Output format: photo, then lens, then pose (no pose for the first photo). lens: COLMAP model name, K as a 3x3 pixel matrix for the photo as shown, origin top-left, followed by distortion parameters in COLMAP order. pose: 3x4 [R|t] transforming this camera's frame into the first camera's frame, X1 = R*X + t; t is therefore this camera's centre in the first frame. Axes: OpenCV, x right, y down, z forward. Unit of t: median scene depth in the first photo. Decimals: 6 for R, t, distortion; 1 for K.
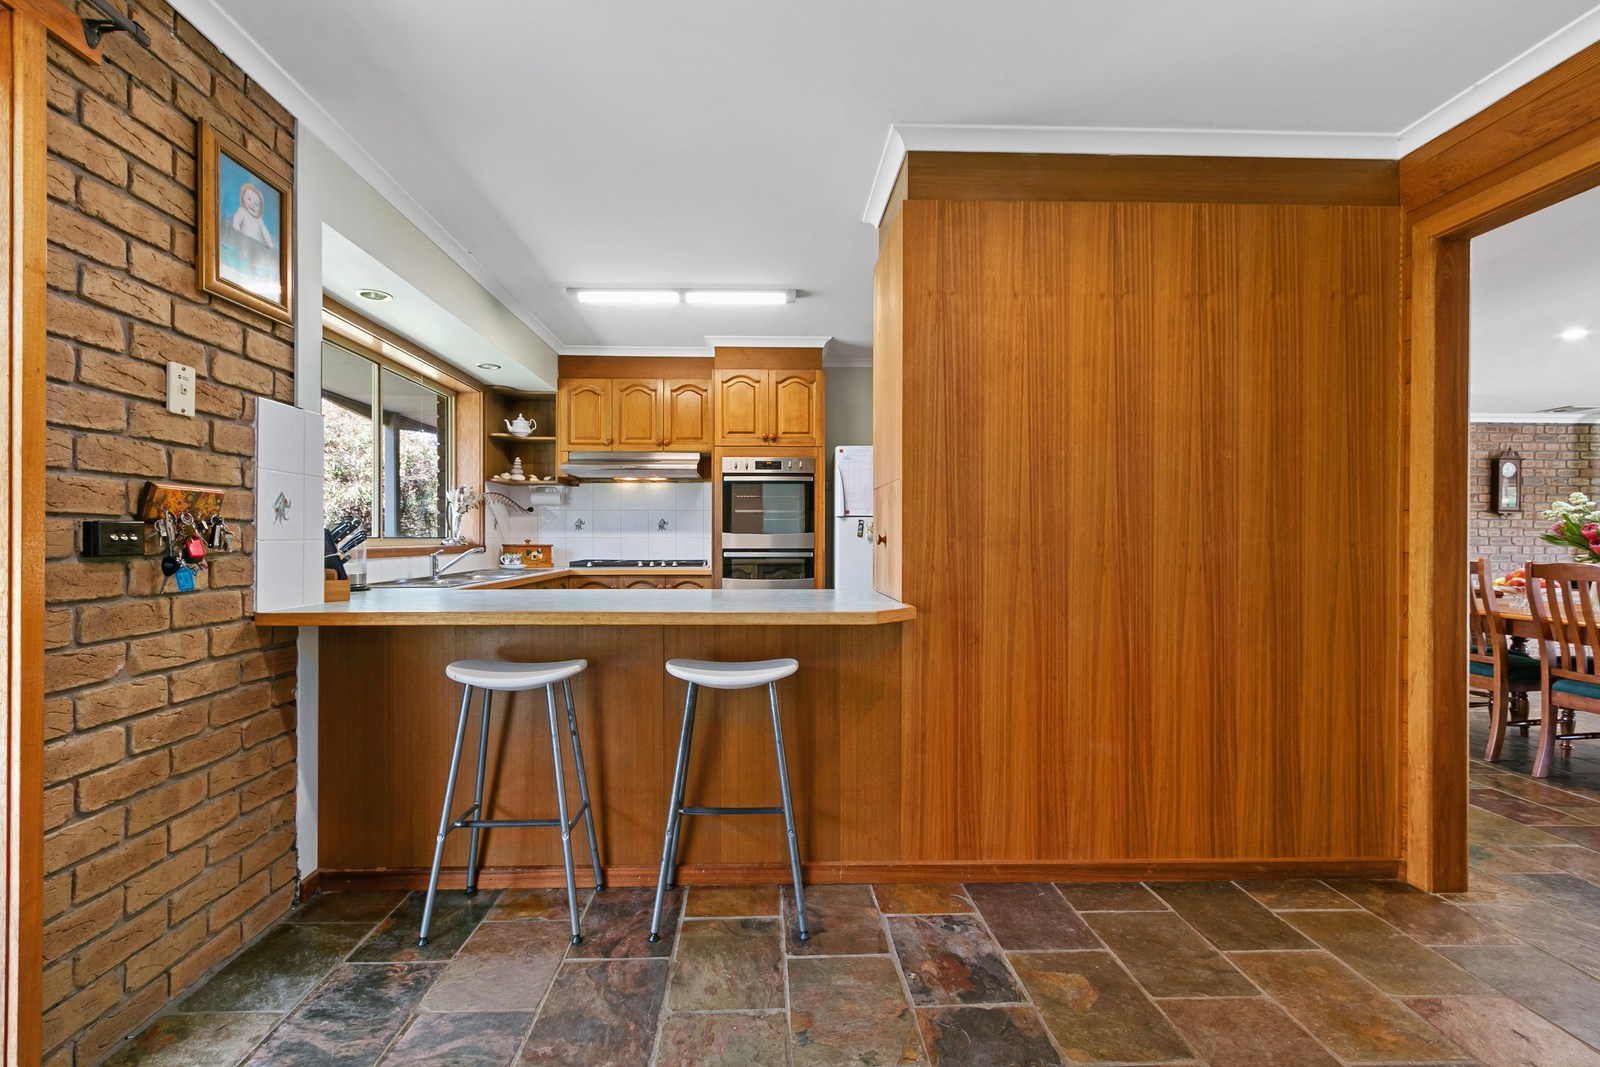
lens RADIAL K [[727.8, 0, 805.6], [0, 727.8, 538.5], [0, 0, 1]] dist [0.010301, -0.002907]
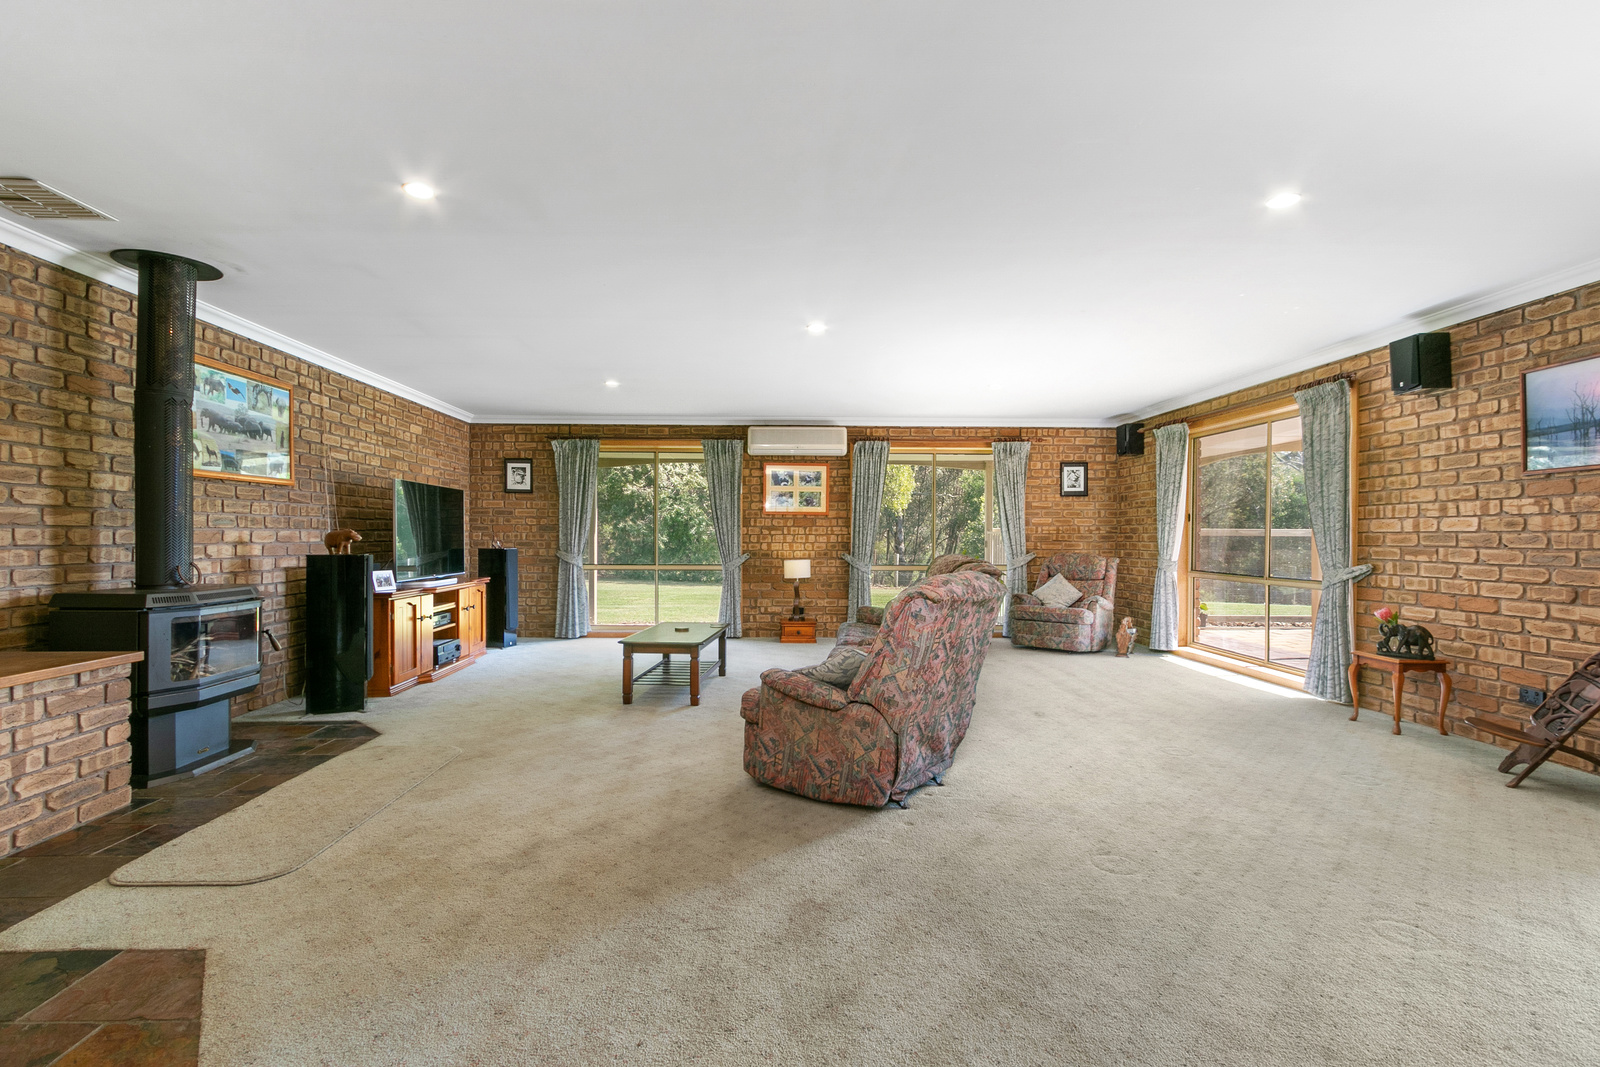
lens RADIAL K [[727.8, 0, 782.6], [0, 727.8, 539.1], [0, 0, 1]] dist [0.010301, -0.002907]
pose [[0.016093, -0.008505, 0.999834, 2.099424], [-0.002956, 0.999959, 0.008554, 0.003246], [-0.999866, -0.003093, 0.016067, 1.901407]]
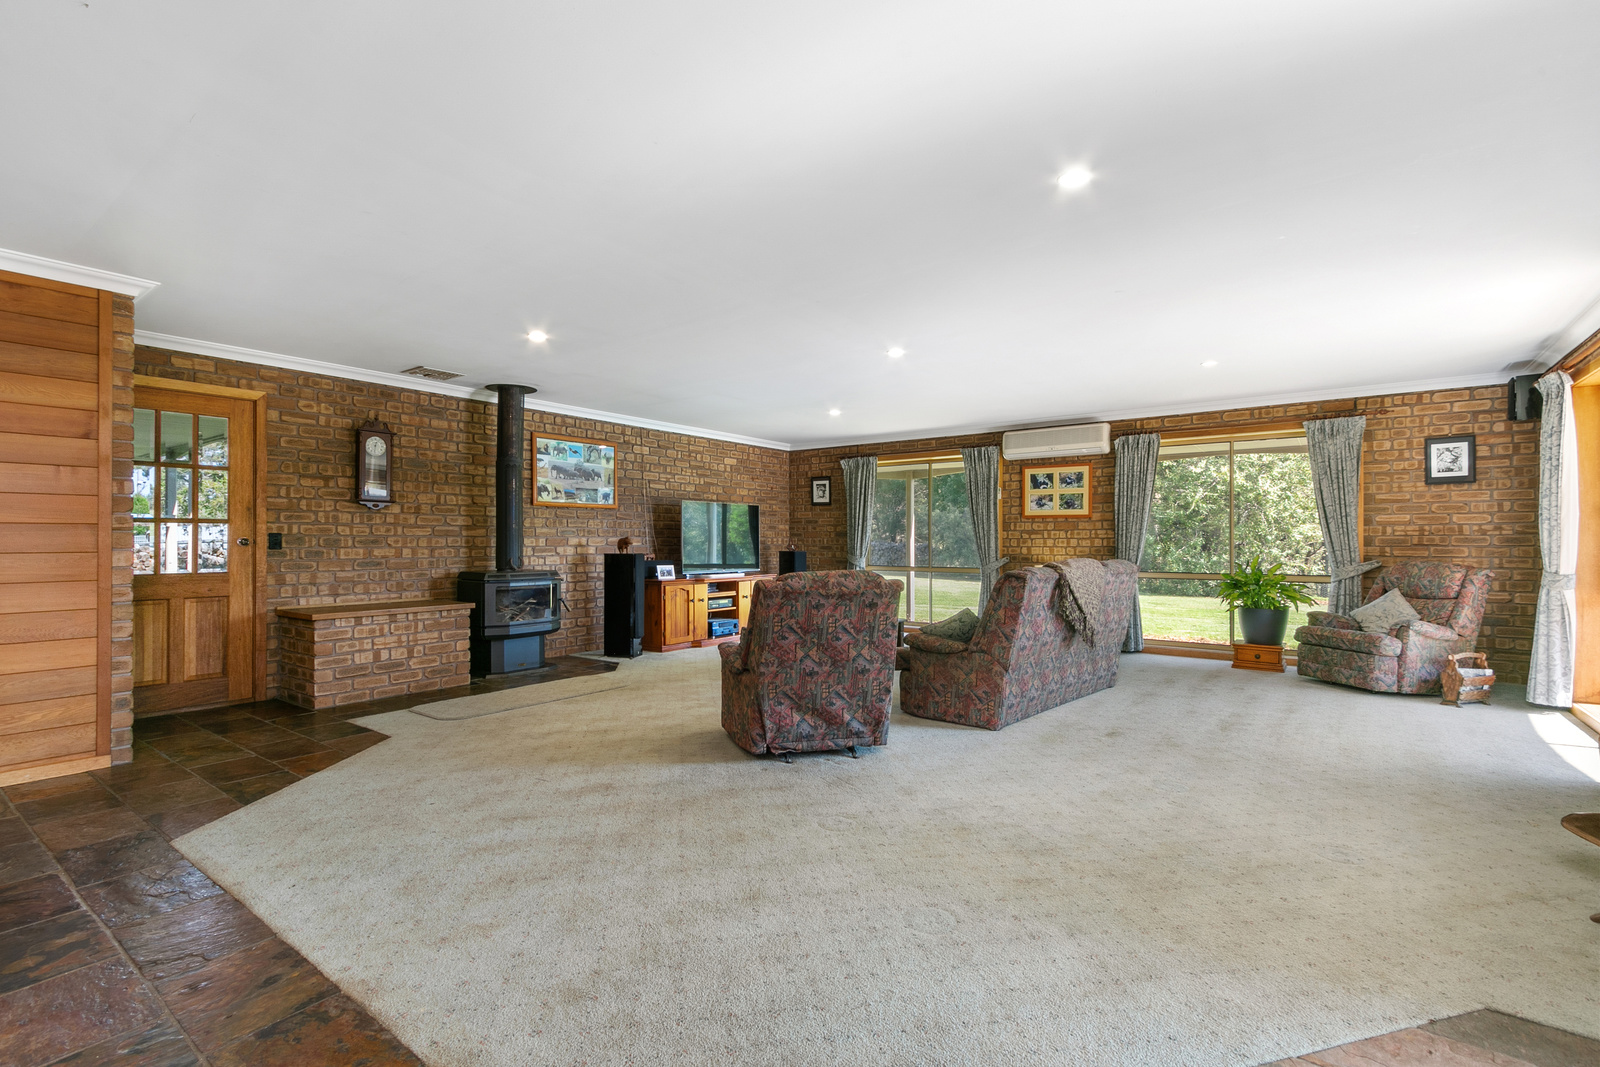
lens RADIAL K [[727.8, 0, 782.9], [0, 727.8, 541.8], [0, 0, 1]] dist [0.010301, -0.002907]
pose [[0.637565, -0.006395, 0.770370, 2.171755], [0.003479, 0.999979, 0.005422, 0.004267], [-0.770389, -0.000776, 0.637574, 0.675625]]
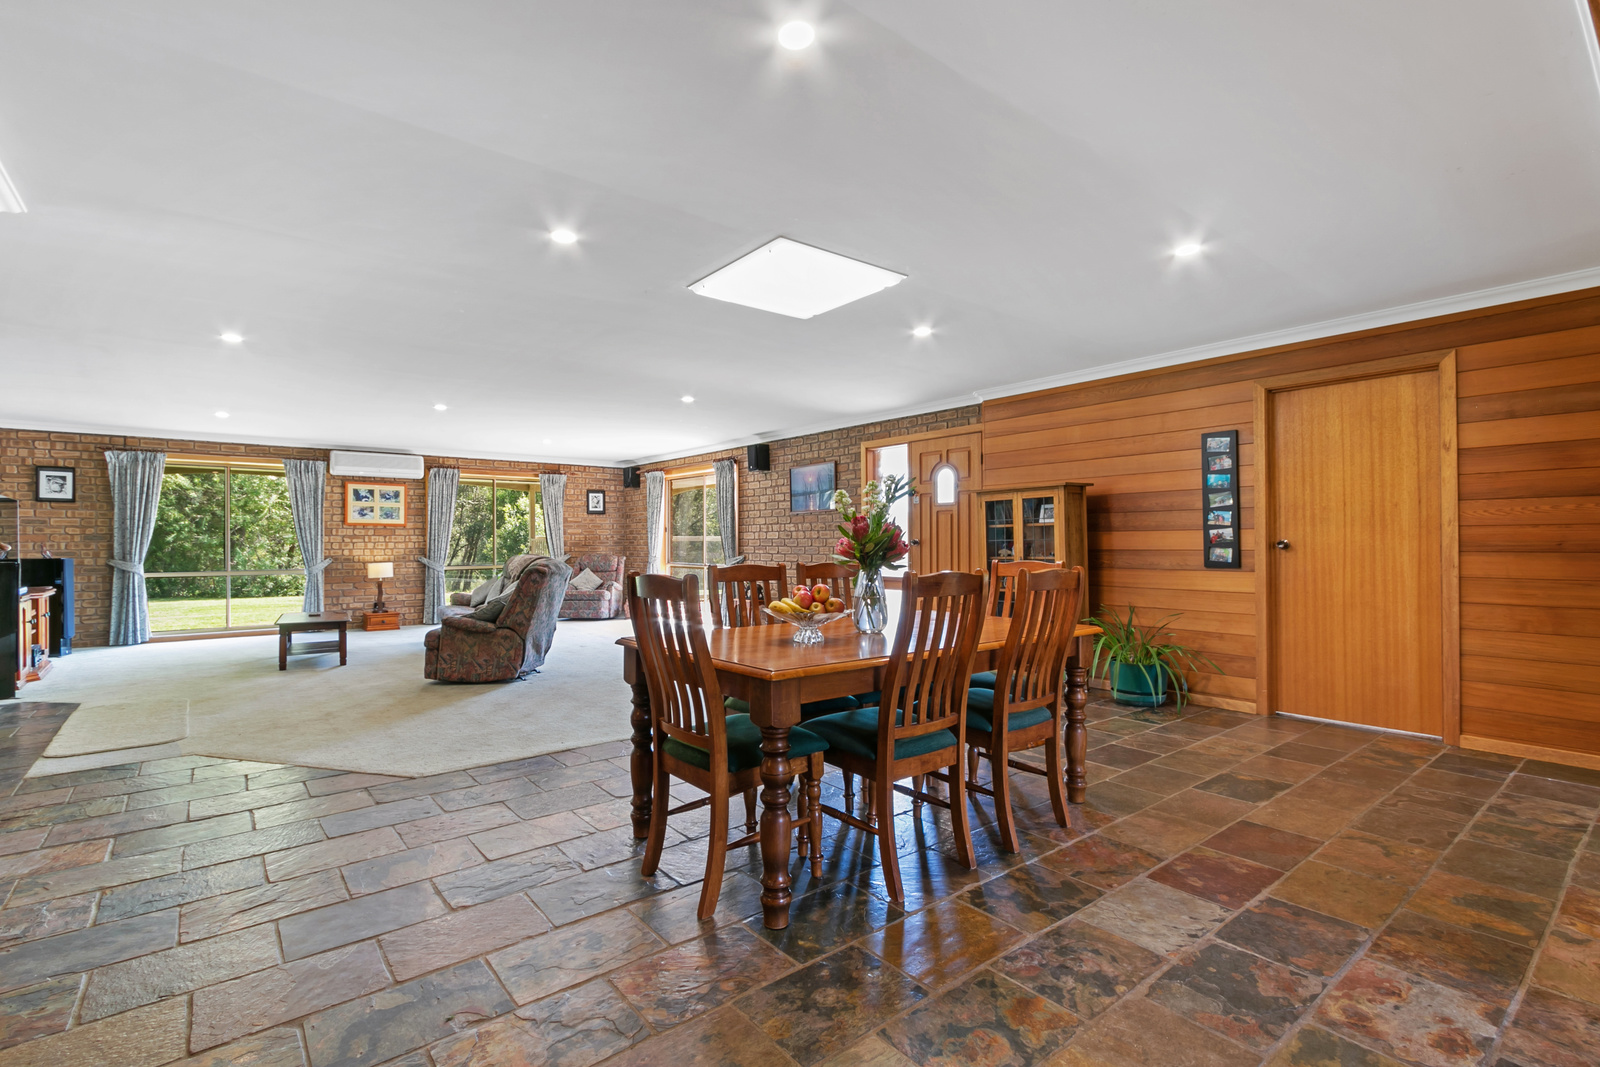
lens RADIAL K [[727.8, 0, 782.1], [0, 727.8, 541.4], [0, 0, 1]] dist [0.010301, -0.002907]
pose [[-0.586128, -0.002064, 0.810216, 0.754968], [0.001782, 0.999991, 0.003837, -0.005637], [-0.810217, 0.003693, -0.586119, 2.485958]]
